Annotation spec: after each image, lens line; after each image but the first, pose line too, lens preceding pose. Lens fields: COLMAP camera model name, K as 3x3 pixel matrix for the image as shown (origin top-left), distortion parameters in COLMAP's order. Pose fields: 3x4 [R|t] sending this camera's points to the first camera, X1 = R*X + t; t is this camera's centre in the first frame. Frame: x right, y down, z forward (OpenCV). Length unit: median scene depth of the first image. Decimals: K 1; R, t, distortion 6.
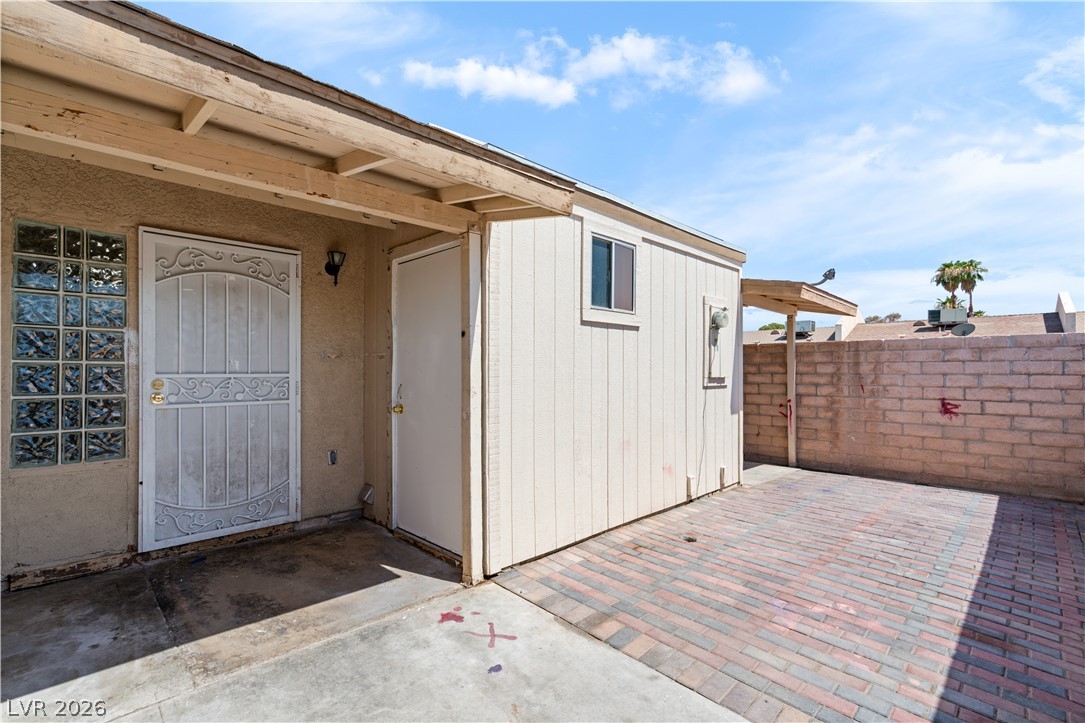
lens RADIAL K [[497.6, 0, 554.7], [0, 497.6, 367.2], [0, 0, 1]] dist [-0.000360, 0.005587]
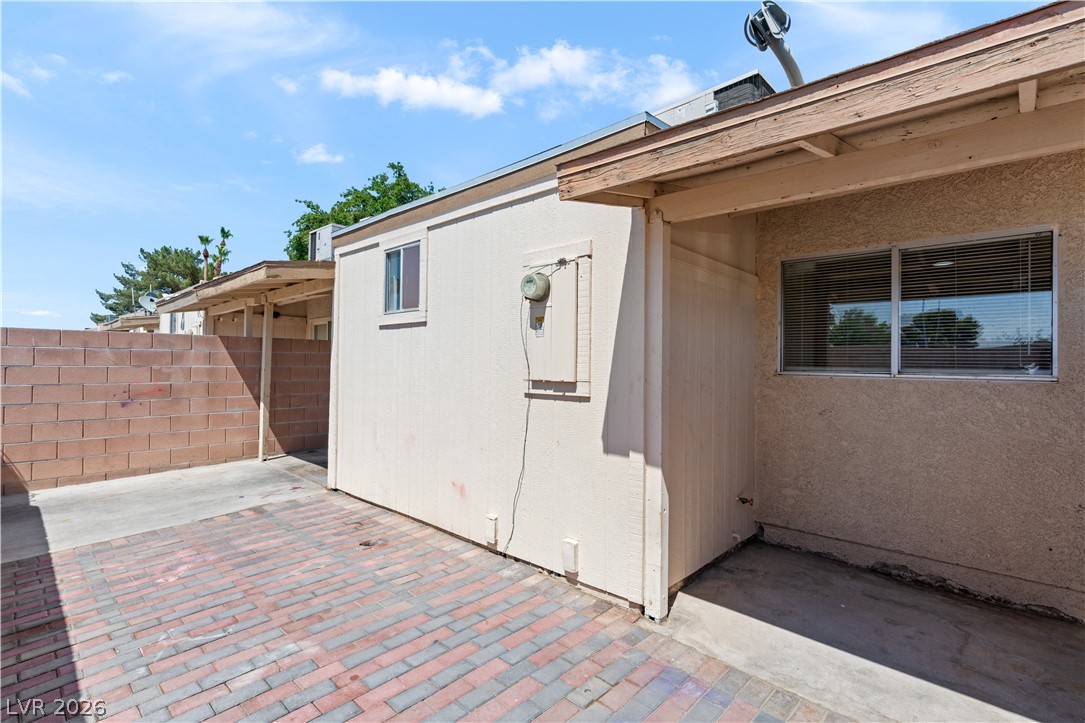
lens RADIAL K [[514.3, 0, 542.5], [0, 514.3, 361.5], [0, 0, 1]] dist [-0.000981, 0.000444]
pose [[0.012490, -0.012365, -0.999846, 1.194848], [-0.006857, 0.999899, -0.012451, 0.006572], [0.999898, 0.007012, 0.012404, 1.245714]]
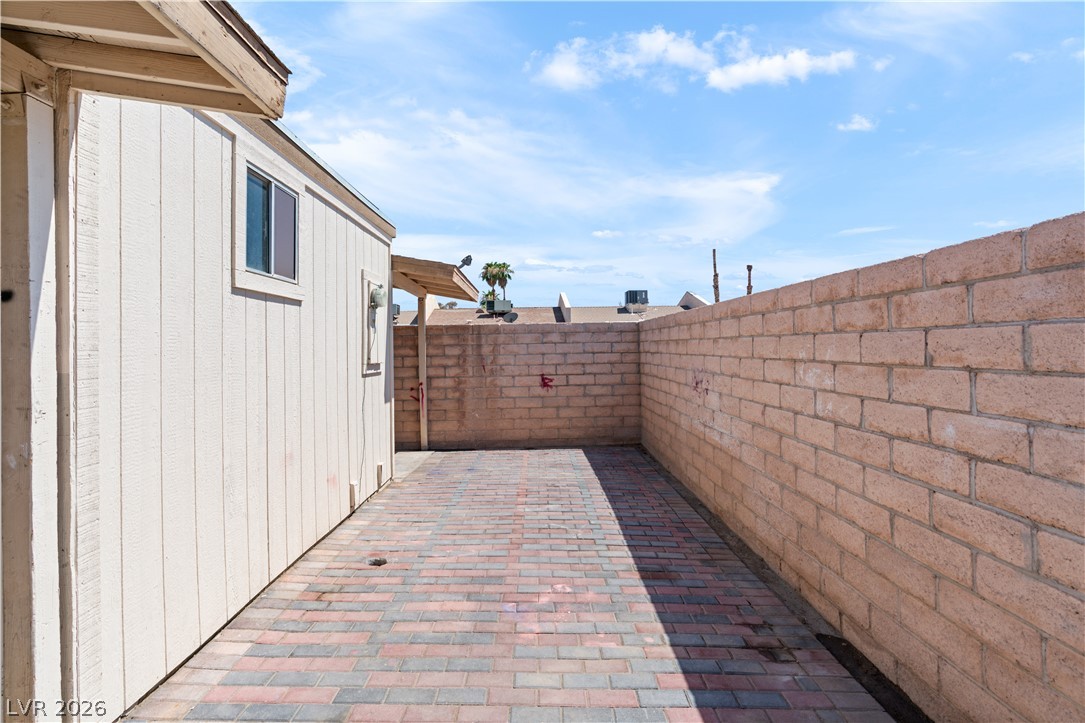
lens RADIAL K [[507.9, 0, 540.6], [0, 507.9, 341.7], [0, 0, 1]] dist [0.000562, 0.001523]
pose [[0.713078, -0.003738, 0.701074, -0.117762], [0.014171, 0.999858, -0.009083, -0.006867], [-0.700941, 0.016412, 0.713030, 0.195400]]
